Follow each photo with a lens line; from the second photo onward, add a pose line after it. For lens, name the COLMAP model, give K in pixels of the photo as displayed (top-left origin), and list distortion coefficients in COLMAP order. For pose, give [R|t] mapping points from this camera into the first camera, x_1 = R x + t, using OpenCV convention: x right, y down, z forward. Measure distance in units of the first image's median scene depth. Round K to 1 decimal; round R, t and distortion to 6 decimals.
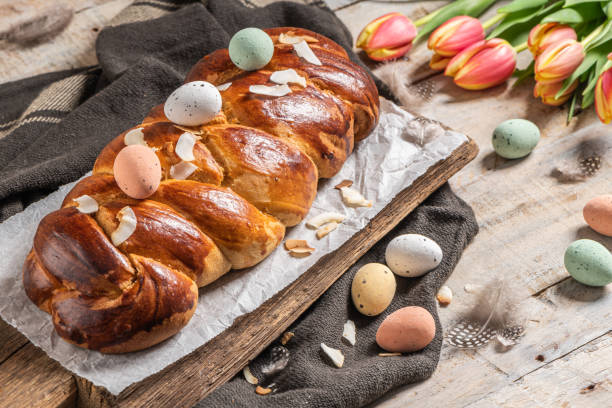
lens RADIAL K [[2018.6, 0, 306.1], [0, 2018.6, 202.6], [0, 0, 1]] dist [-0.049059, 0.000000]
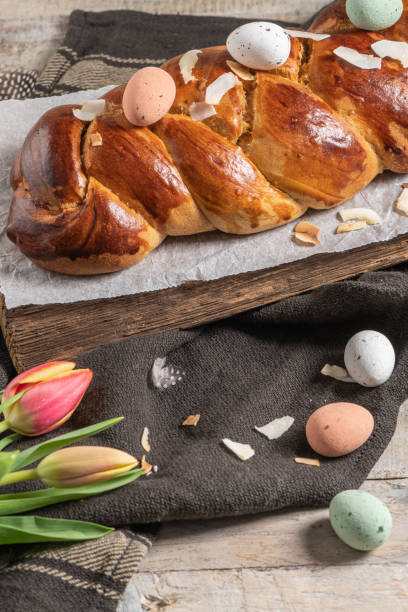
lens RADIAL K [[2018.6, 0, 202.4], [0, 2018.6, 302.7], [0, 0, 1]] dist [-0.049059, 0.000000]
pose [[0.817087, 0.391936, -0.422794, 0.361583], [-0.310903, 0.917147, 0.249360, -0.164726], [0.485497, -0.072300, 0.871243, 0.185895]]
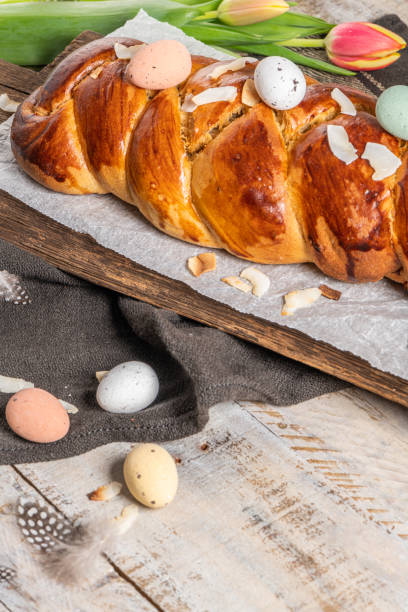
lens RADIAL K [[2018.6, 0, 203.7], [0, 2018.6, 308.3], [0, 0, 1]] dist [-0.049059, 0.000000]
pose [[0.041509, 0.702026, -0.710940, 0.664294], [-0.530975, 0.618257, 0.579503, -0.498237], [0.846370, 0.353436, 0.398421, 0.660877]]
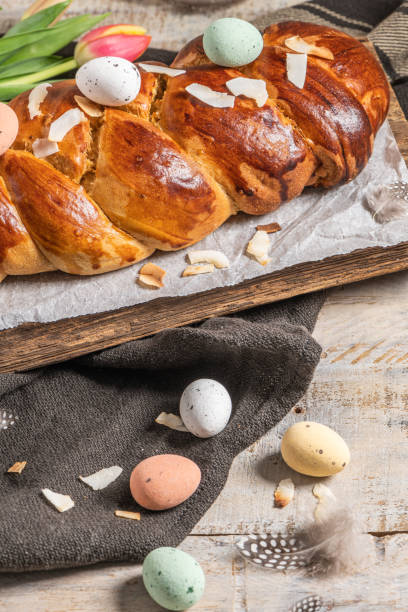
lens RADIAL K [[2018.6, 0, 202.4], [0, 2018.6, 307.3], [0, 0, 1]] dist [-0.049059, 0.000000]
pose [[0.794166, 0.415727, -0.443251, 0.419413], [-0.326967, 0.907127, 0.264977, -0.210938], [0.512244, -0.065507, 0.856338, 0.258528]]
